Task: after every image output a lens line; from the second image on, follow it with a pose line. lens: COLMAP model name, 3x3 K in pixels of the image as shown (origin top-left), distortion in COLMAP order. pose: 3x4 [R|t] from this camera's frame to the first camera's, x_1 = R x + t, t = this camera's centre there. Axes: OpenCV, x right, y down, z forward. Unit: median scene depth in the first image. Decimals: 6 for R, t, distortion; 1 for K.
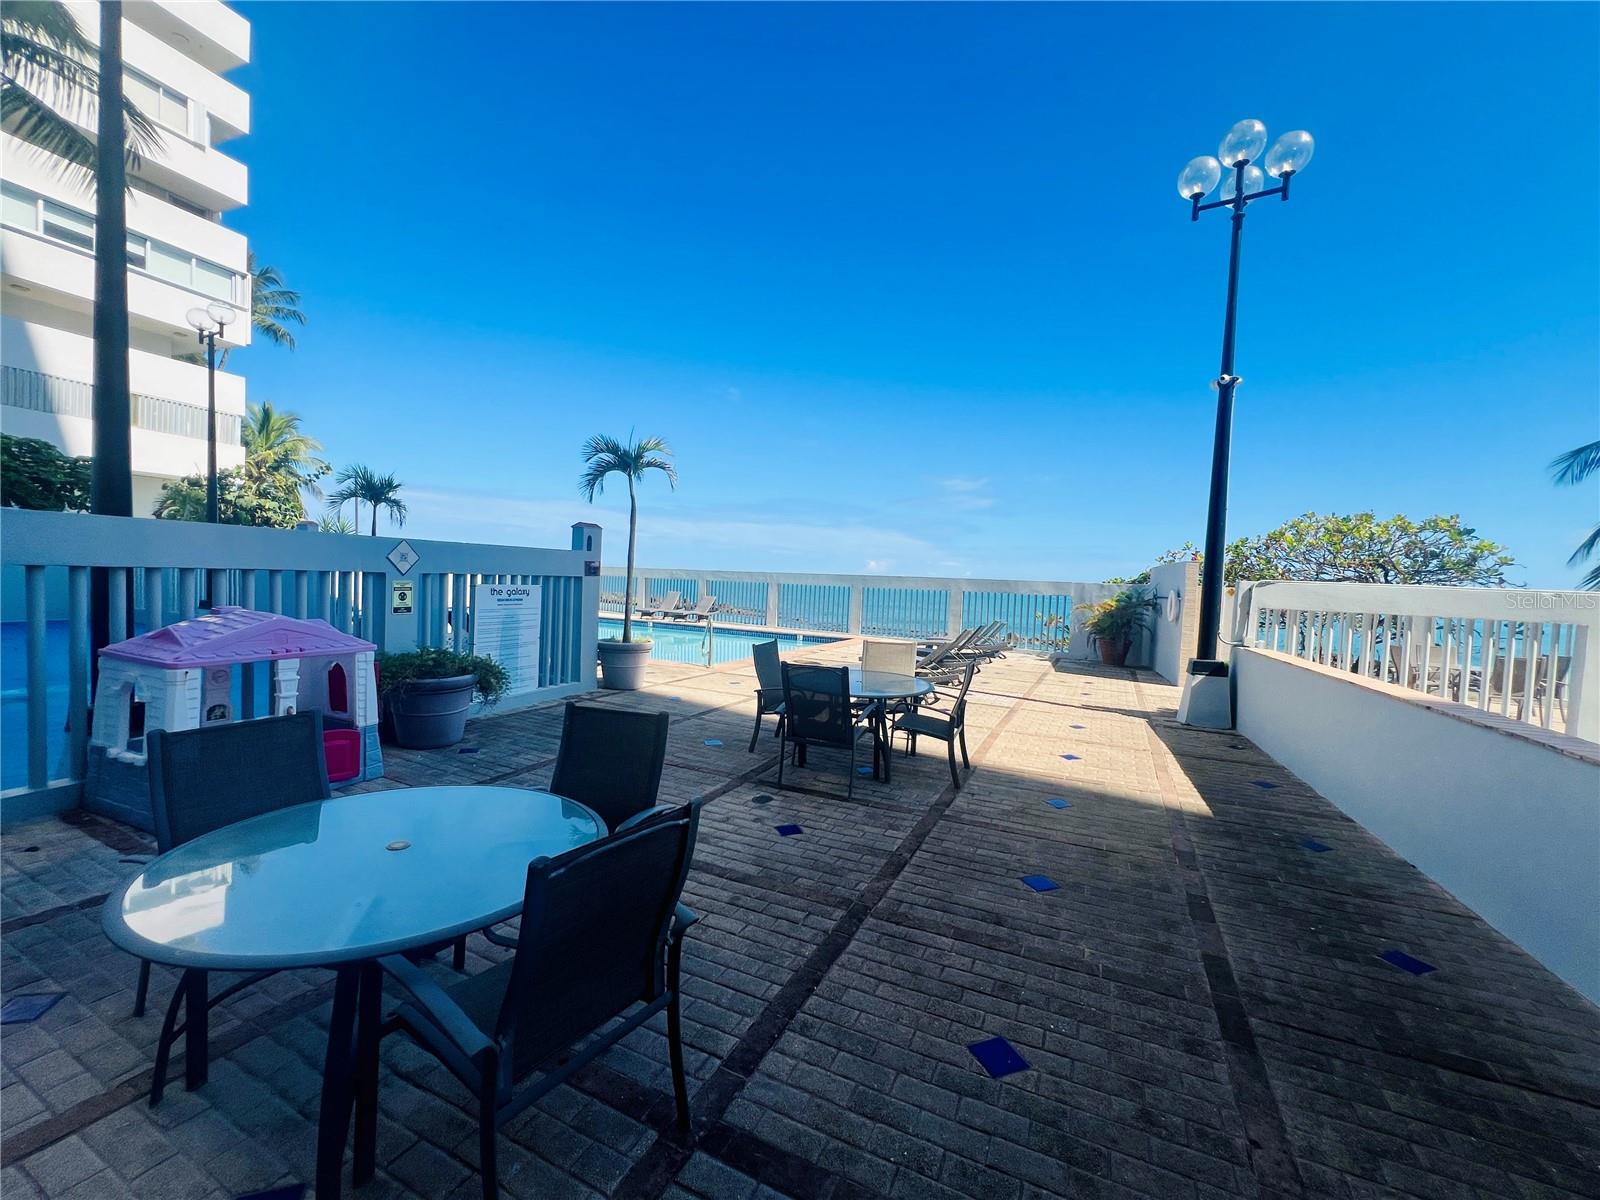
lens RADIAL K [[641.4, 0, 801.2], [0, 641.4, 605.0], [0, 0, 1]] dist [-0.004039, 0.001375]
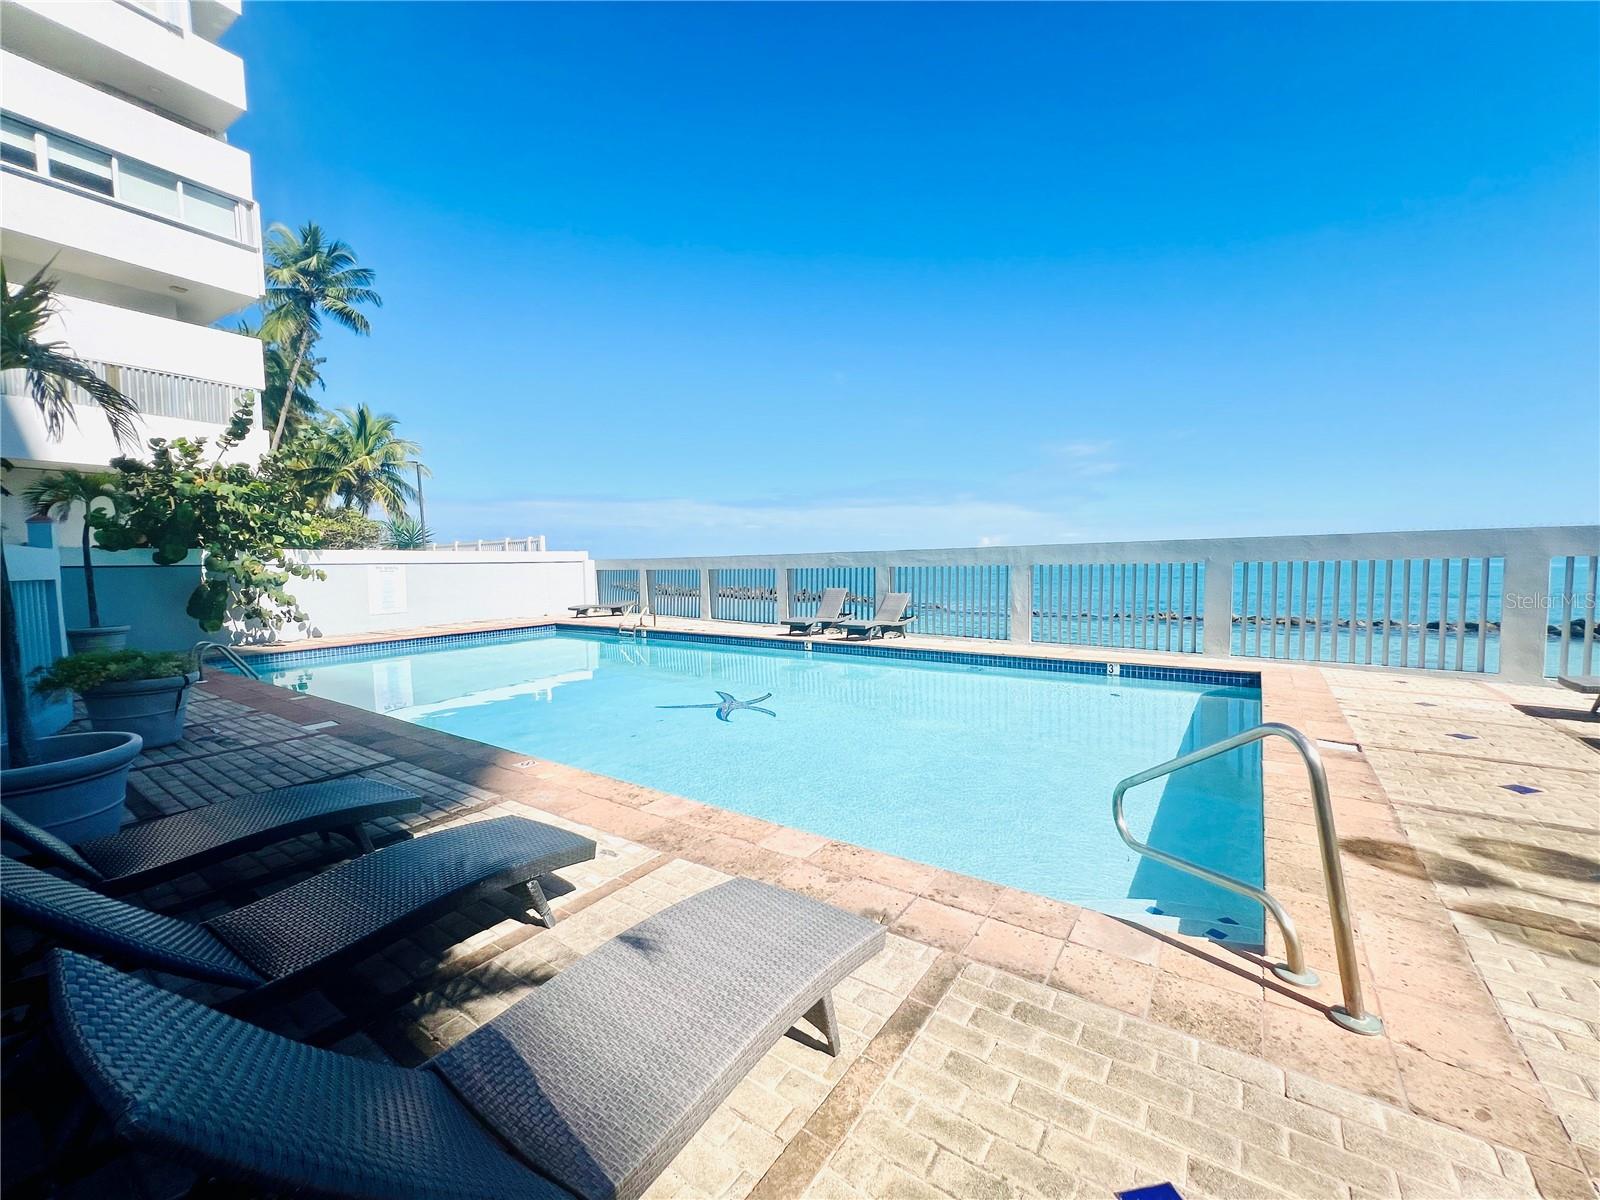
lens RADIAL K [[641.4, 0, 805.6], [0, 641.4, 601.1], [0, 0, 1]] dist [-0.004039, 0.001375]
pose [[0.984885, -0.050488, -0.165690, -0.119996], [0.053316, 0.998497, 0.012664, -0.017180], [0.164801, -0.021306, 0.986097, 0.363589]]
